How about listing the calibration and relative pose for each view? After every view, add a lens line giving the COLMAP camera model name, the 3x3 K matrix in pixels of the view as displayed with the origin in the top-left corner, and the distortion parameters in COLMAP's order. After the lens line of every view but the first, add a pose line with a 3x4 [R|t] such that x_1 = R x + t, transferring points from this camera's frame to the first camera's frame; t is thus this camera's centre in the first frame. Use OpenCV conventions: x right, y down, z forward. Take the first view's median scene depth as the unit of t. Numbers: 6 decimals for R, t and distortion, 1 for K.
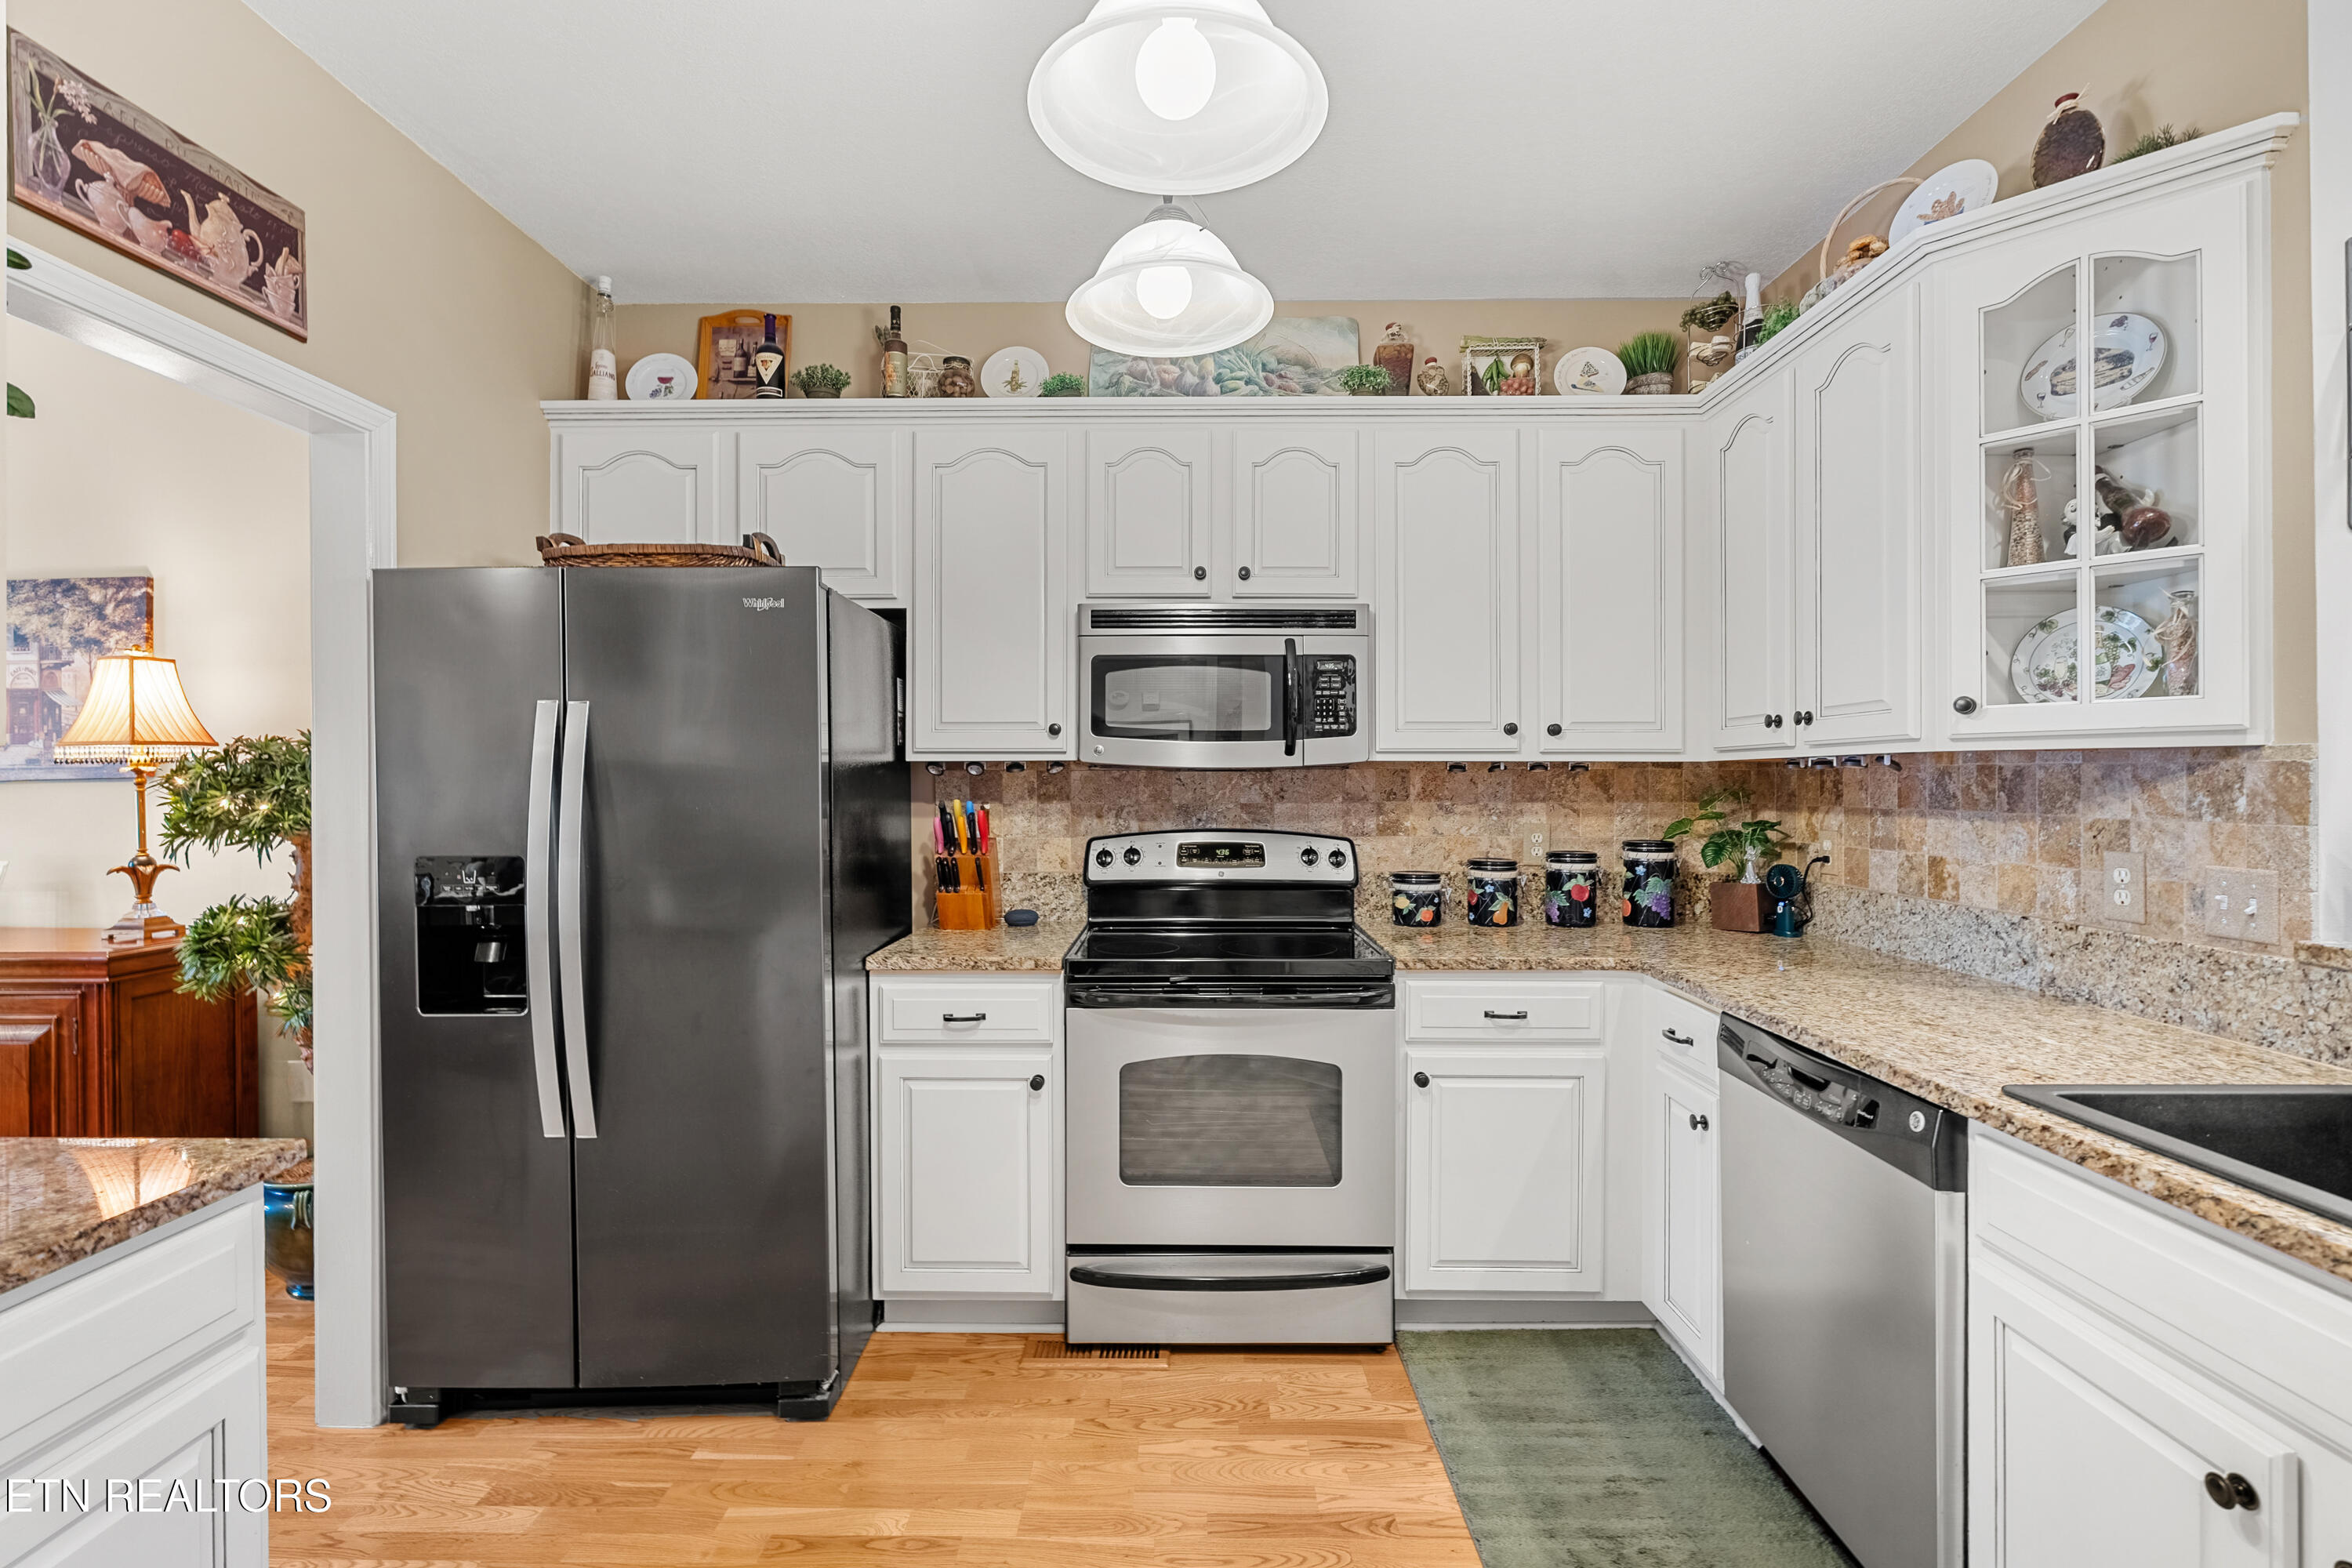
lens RADIAL K [[1032.2, 0, 1171.4], [0, 1032.2, 783.7], [0, 0, 1]] dist [-0.002520, -0.000322]
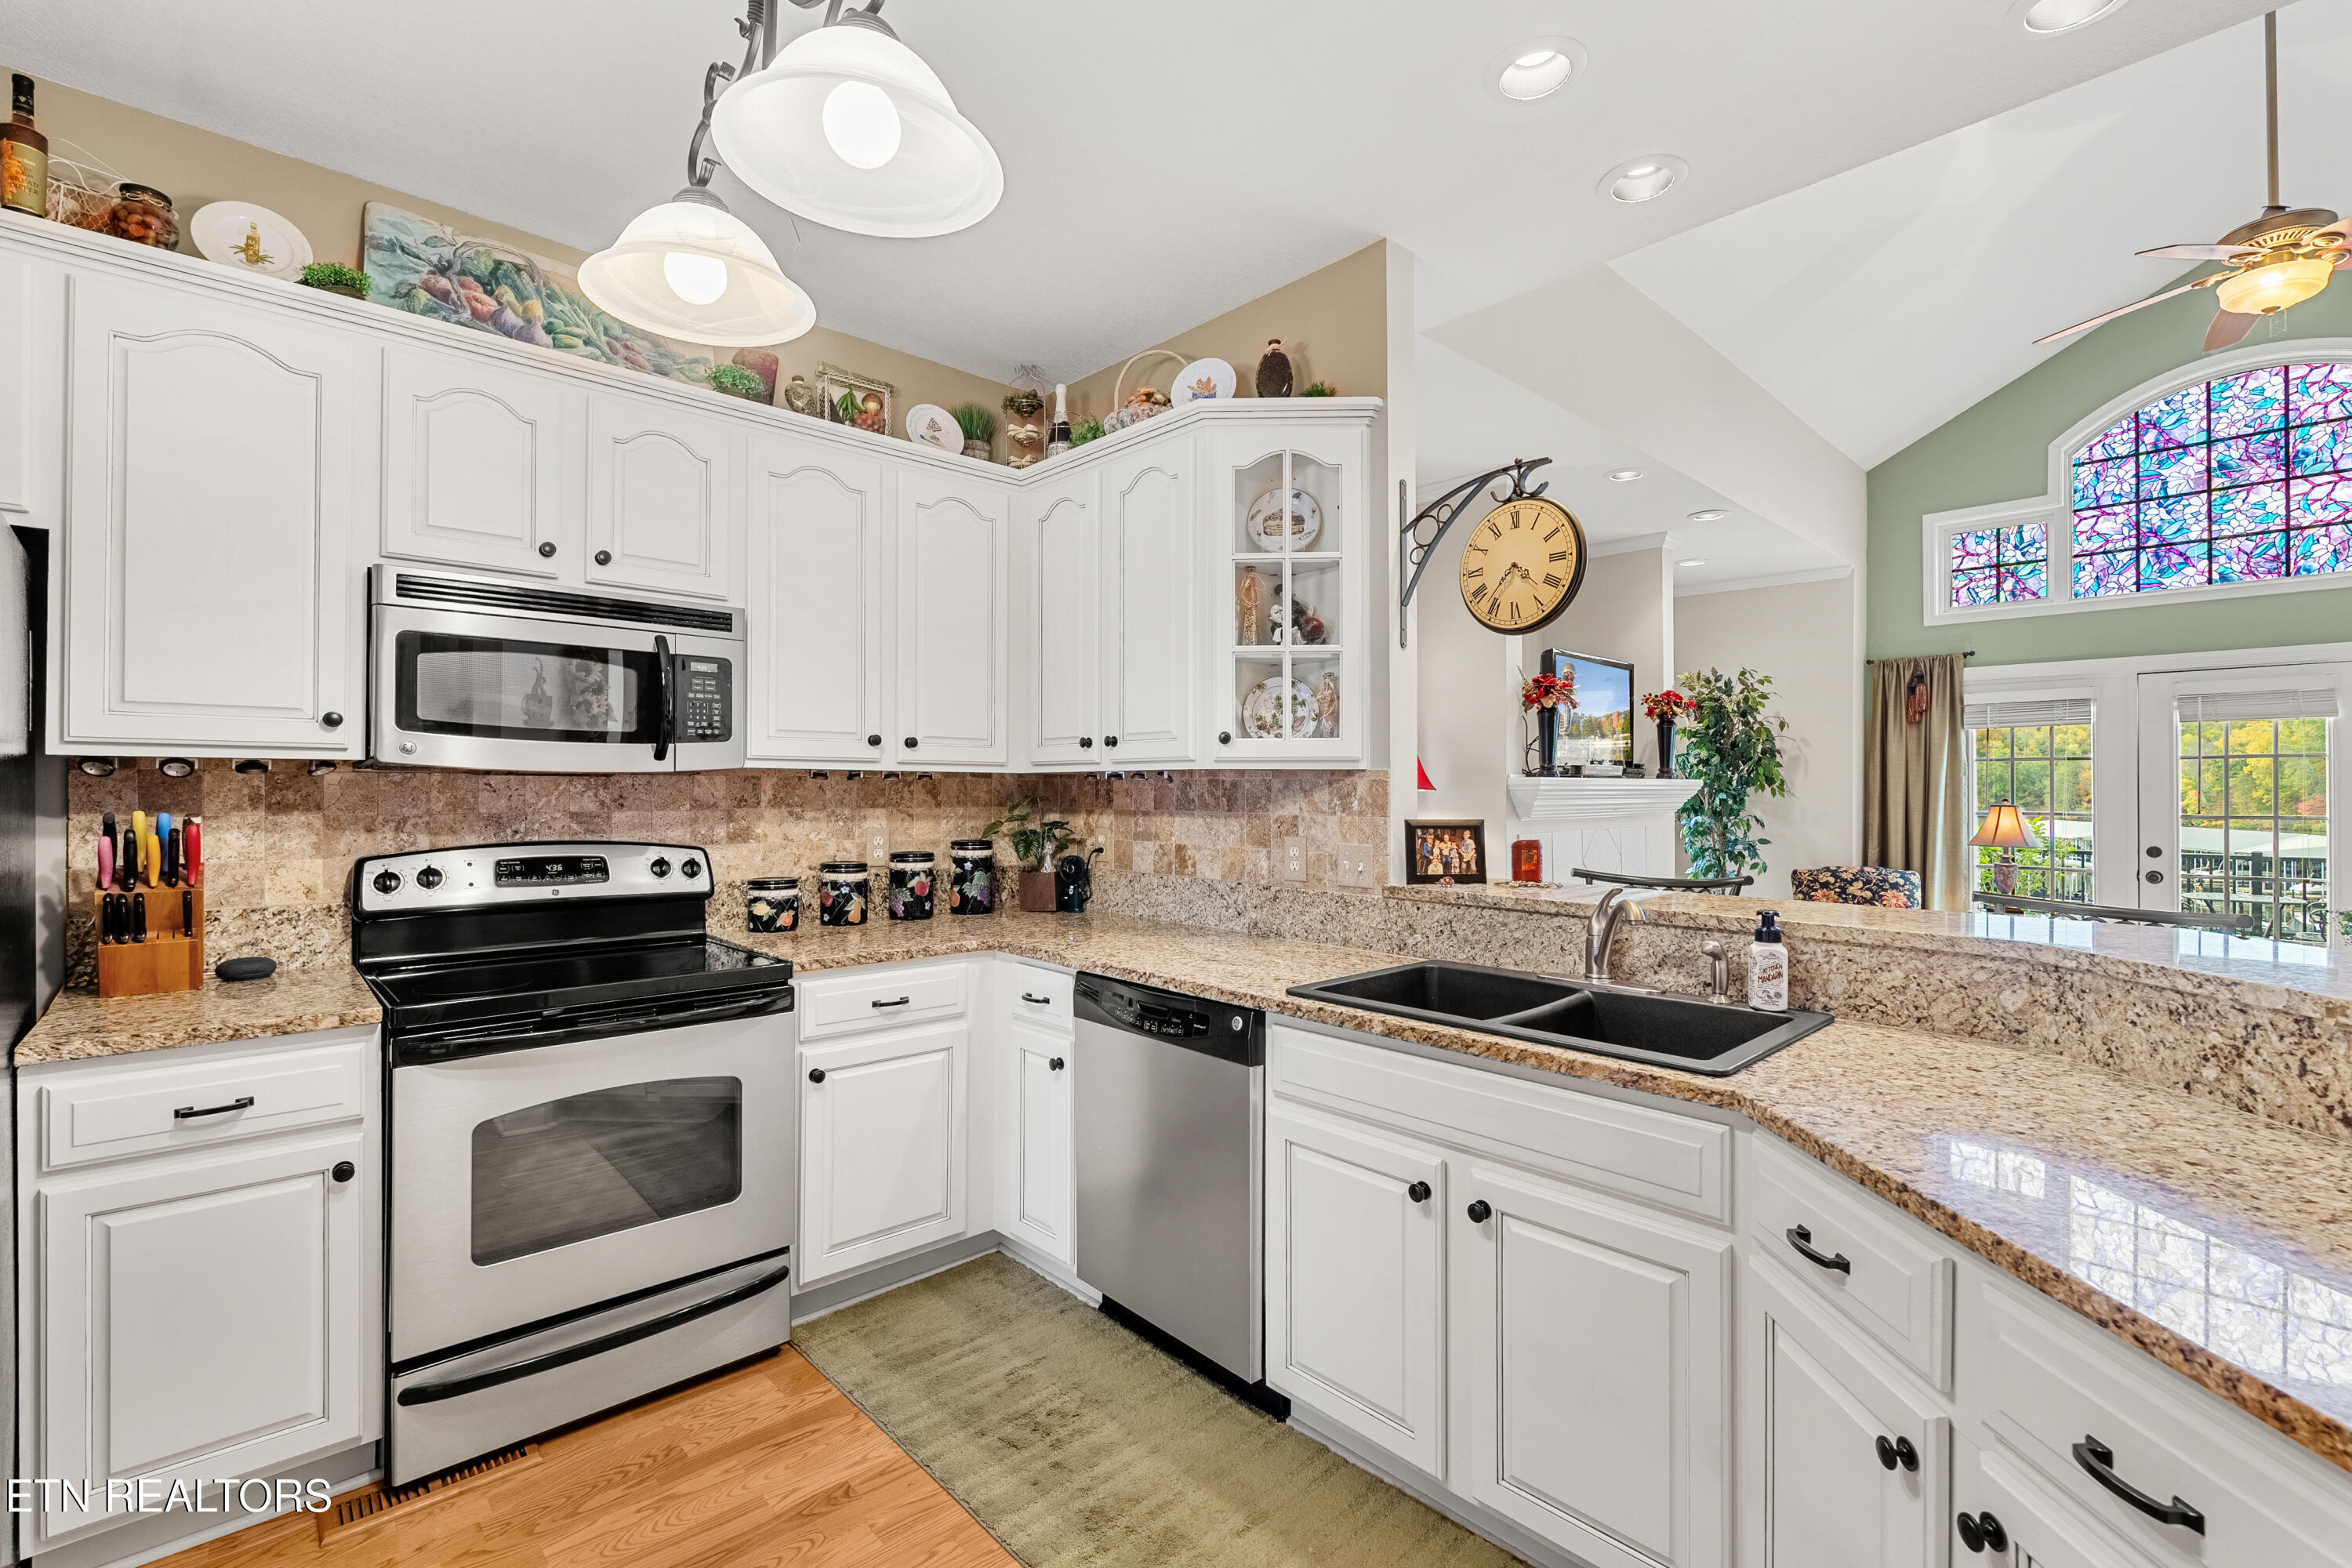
lens RADIAL K [[1032.2, 0, 1171.4], [0, 1032.2, 783.7], [0, 0, 1]] dist [-0.002520, -0.000322]
pose [[0.723720, 0.007951, 0.690048, -0.216604], [-0.003376, 0.999962, -0.007981, 0.000040], [-0.690086, 0.003447, 0.723719, 0.002308]]
